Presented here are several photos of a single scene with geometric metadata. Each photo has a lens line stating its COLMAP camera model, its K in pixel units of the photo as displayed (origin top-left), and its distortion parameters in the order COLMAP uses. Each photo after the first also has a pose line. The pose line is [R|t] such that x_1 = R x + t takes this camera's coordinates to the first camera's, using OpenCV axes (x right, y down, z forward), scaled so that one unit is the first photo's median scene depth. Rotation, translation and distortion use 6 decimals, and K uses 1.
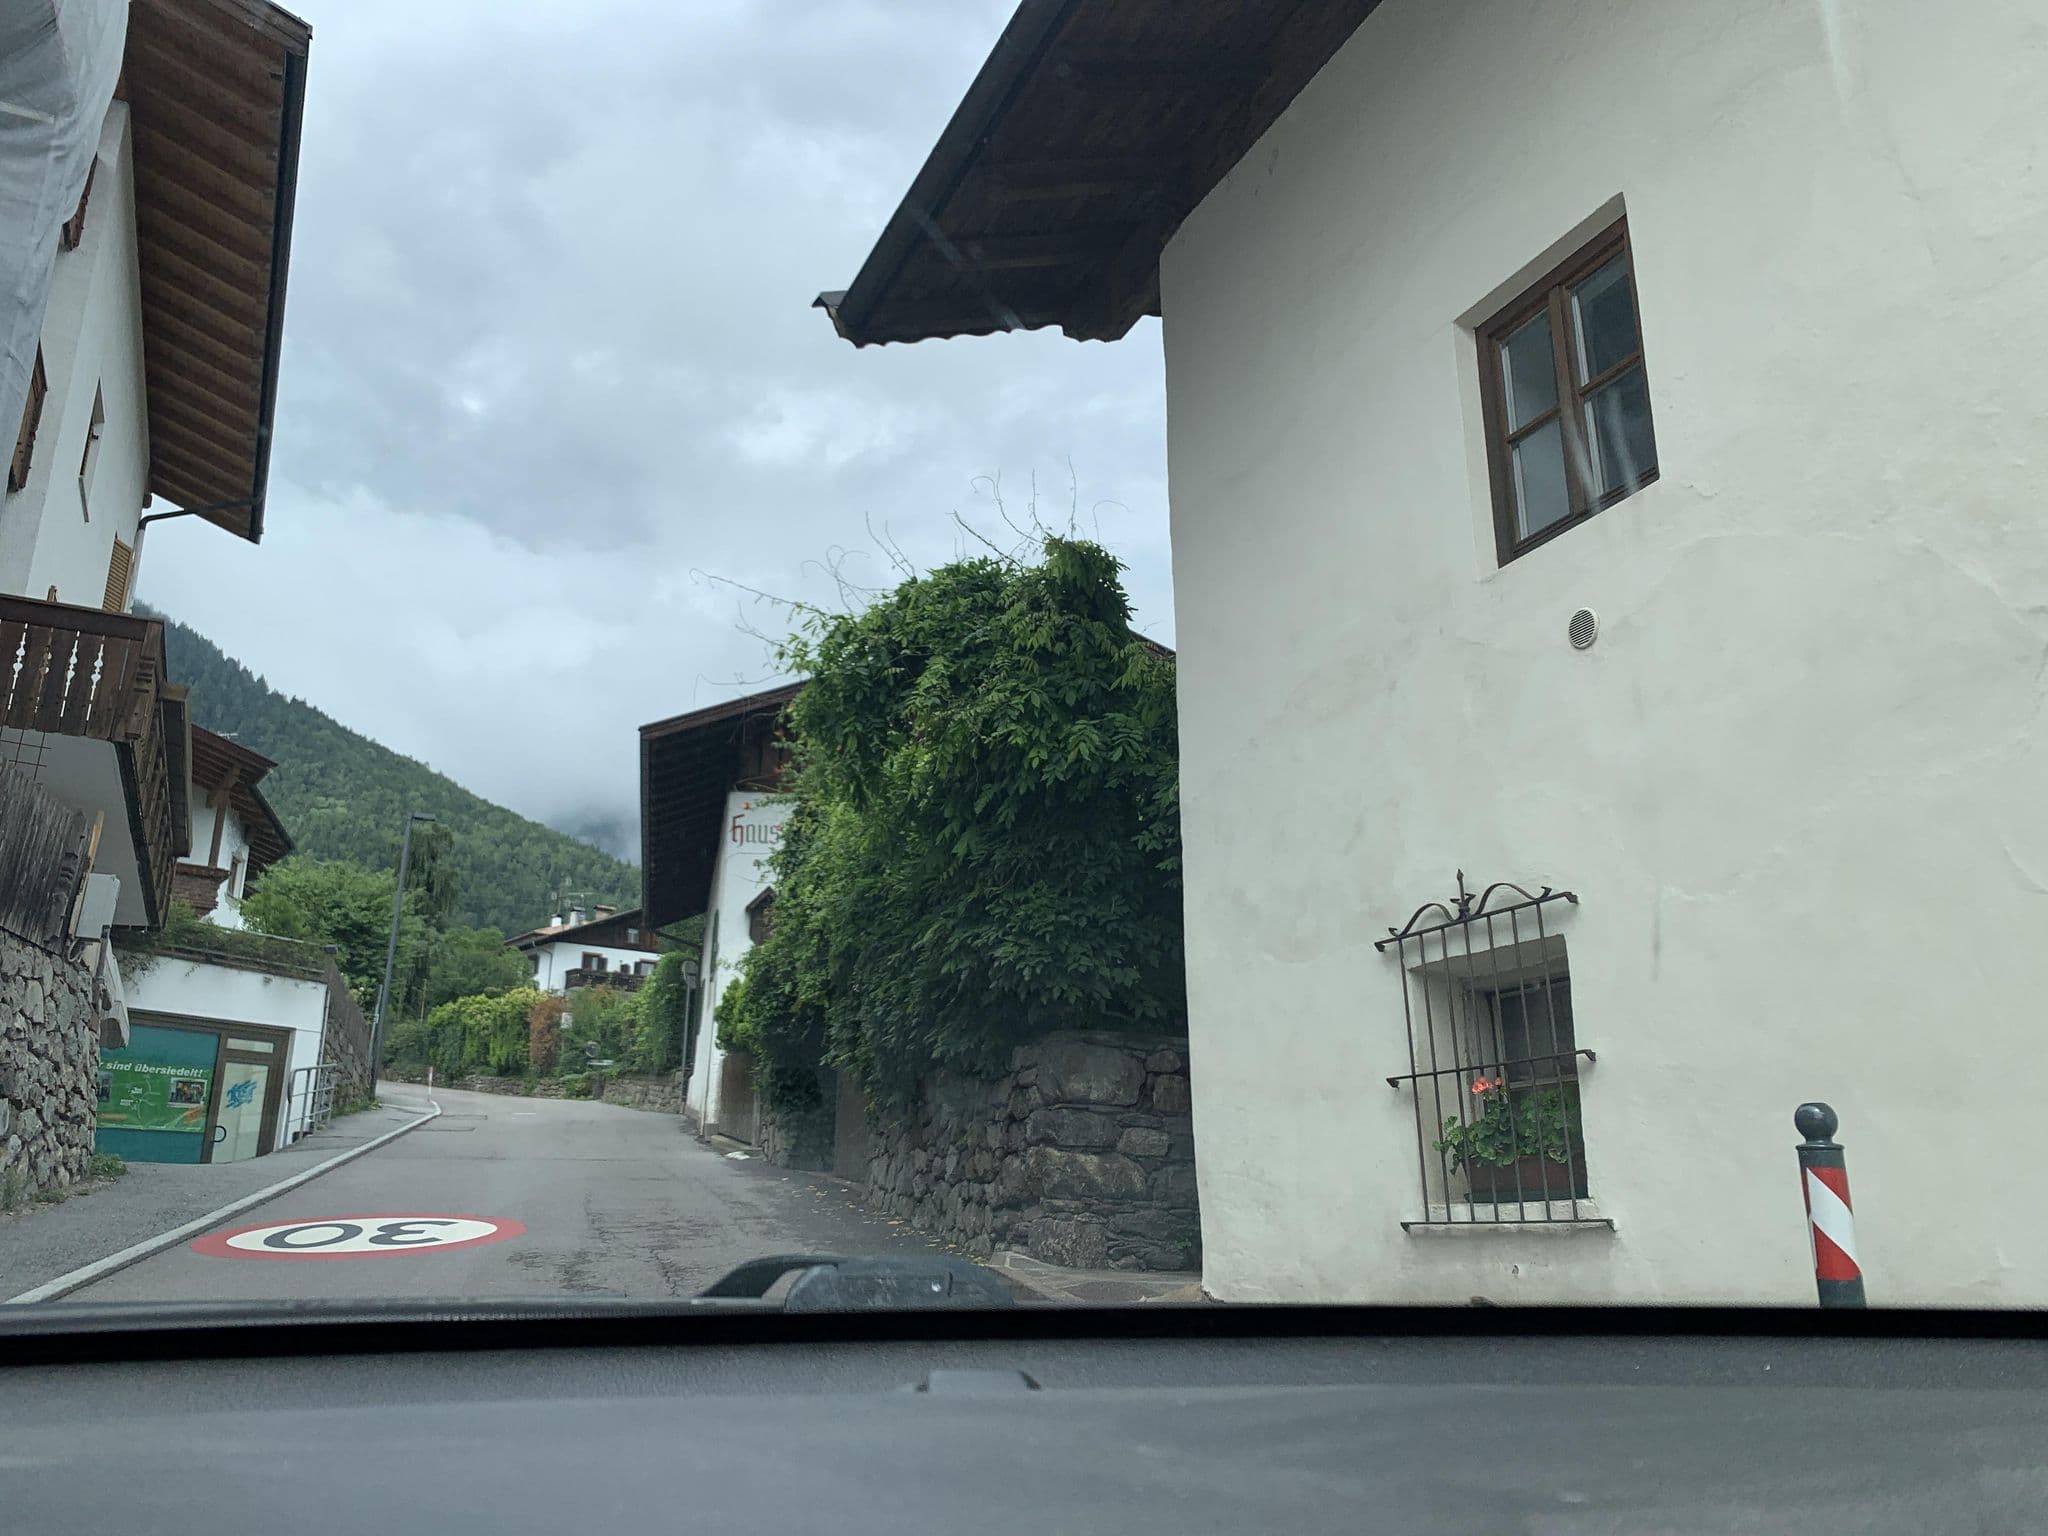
lens RADIAL K [[1546.6, 0, 1018.7], [0, 1546.6, 770.6], [0, 0, 1]] dist [0.030209, -0.007167]
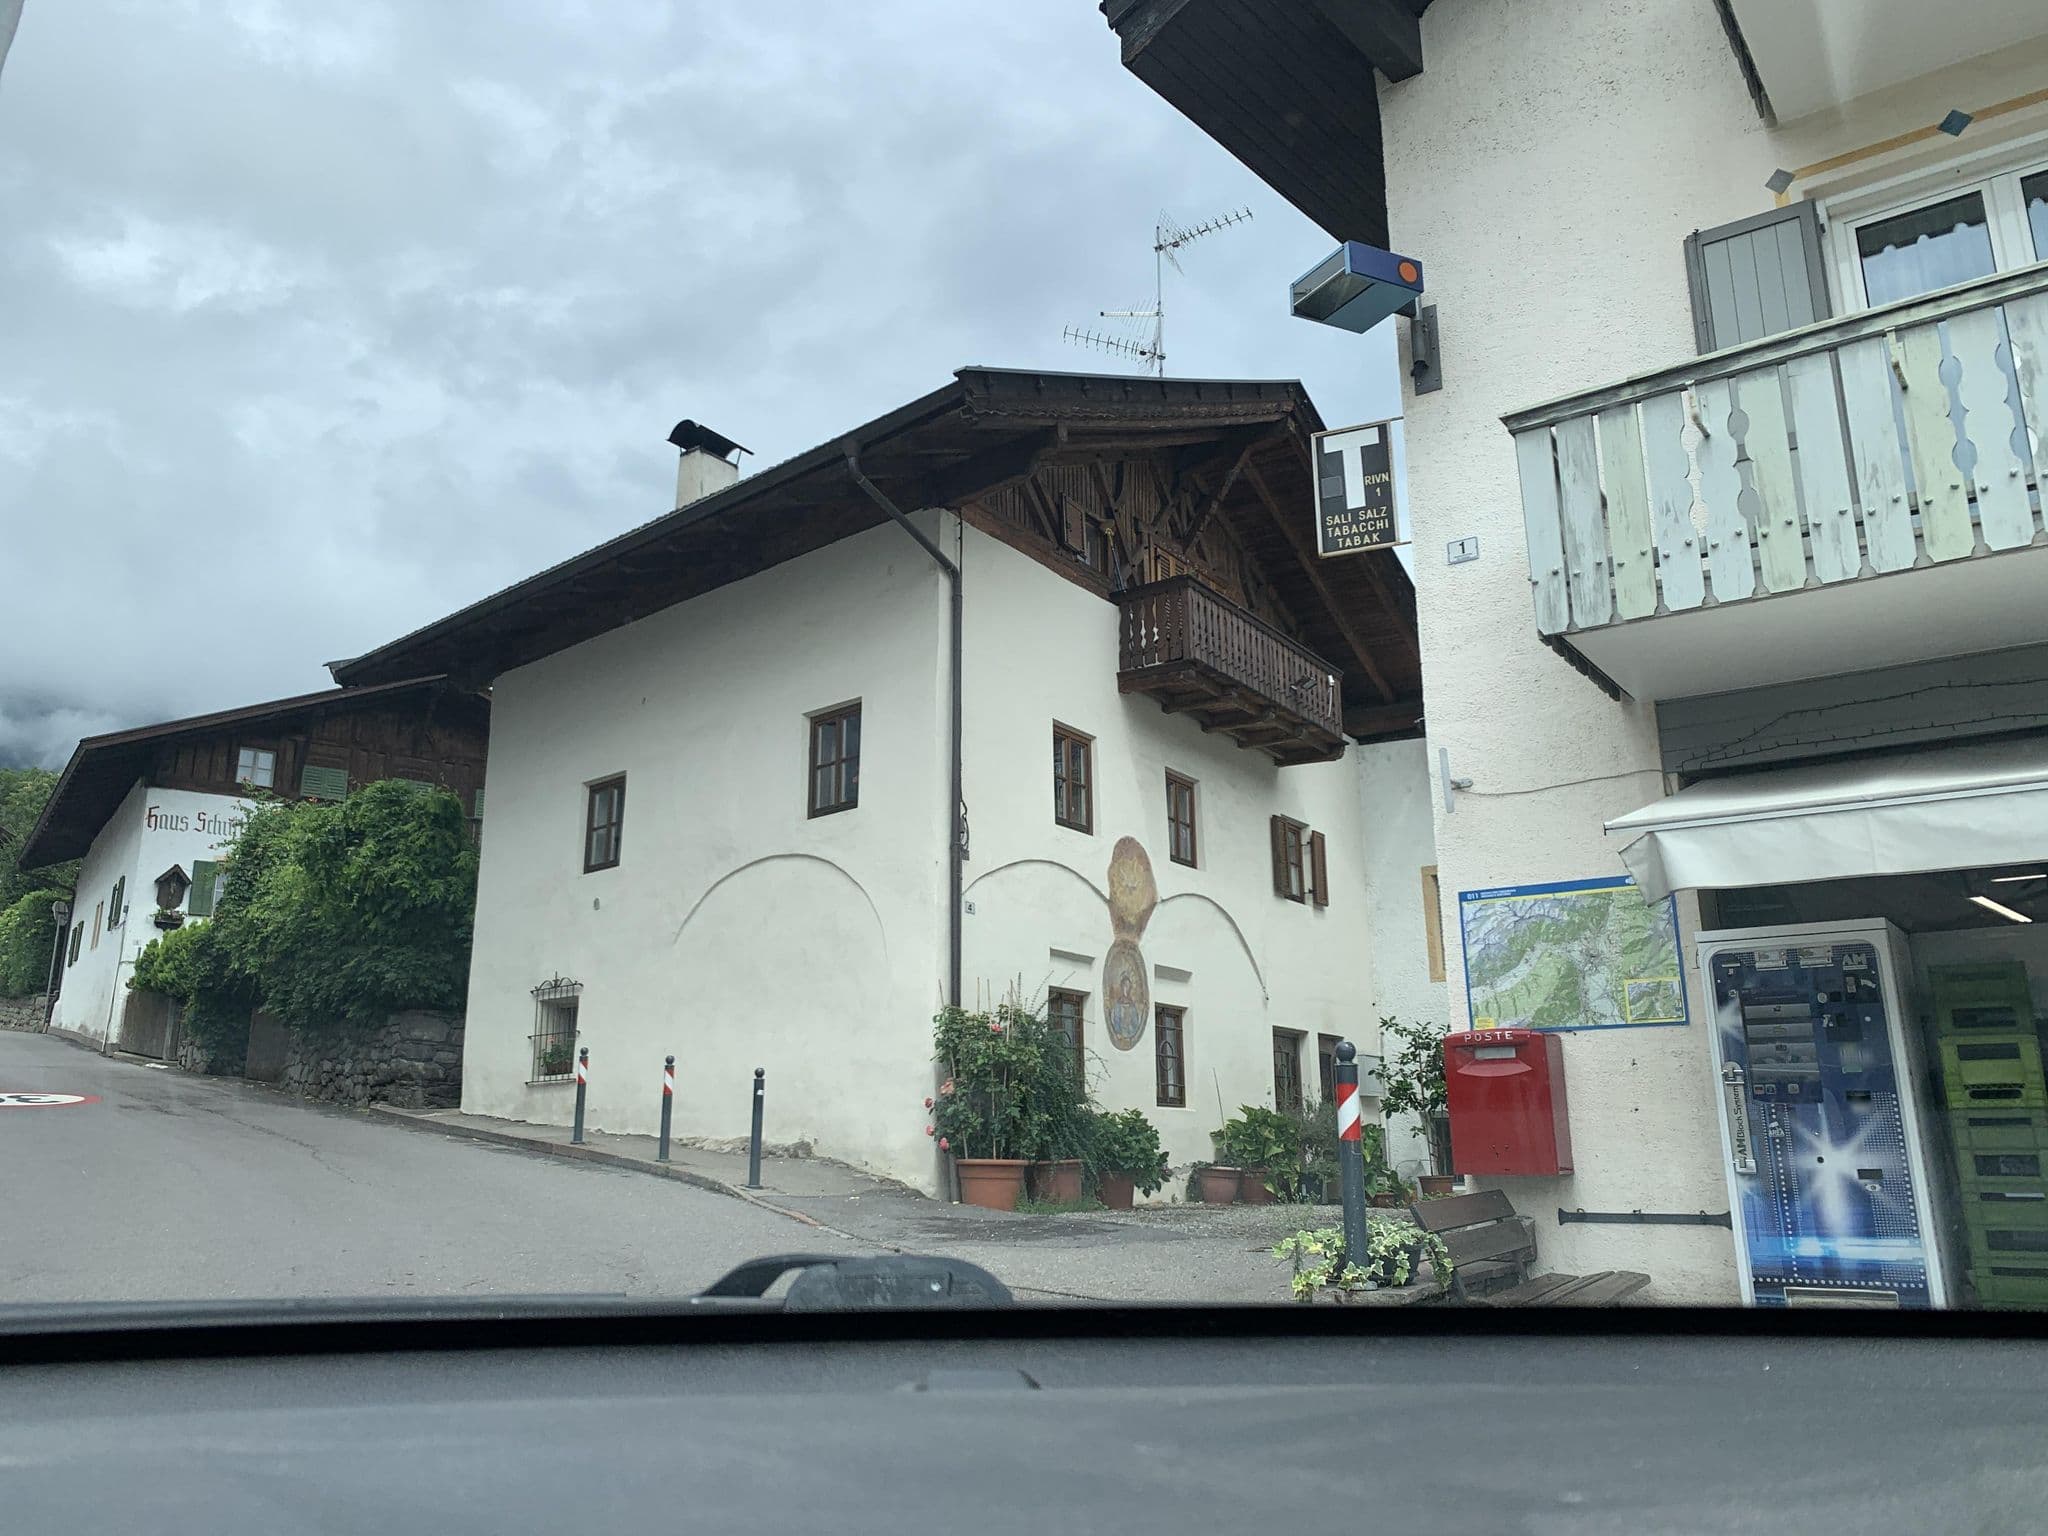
lens RADIAL K [[1546.6, 0, 1015.7], [0, 1546.6, 756.1], [0, 0, 1]] dist [0.030209, -0.007167]
pose [[0.919384, 0.094637, 0.381807, -0.066281], [-0.107915, 0.994069, 0.013461, -0.334523], [-0.378269, -0.053579, 0.924144, -1.459210]]
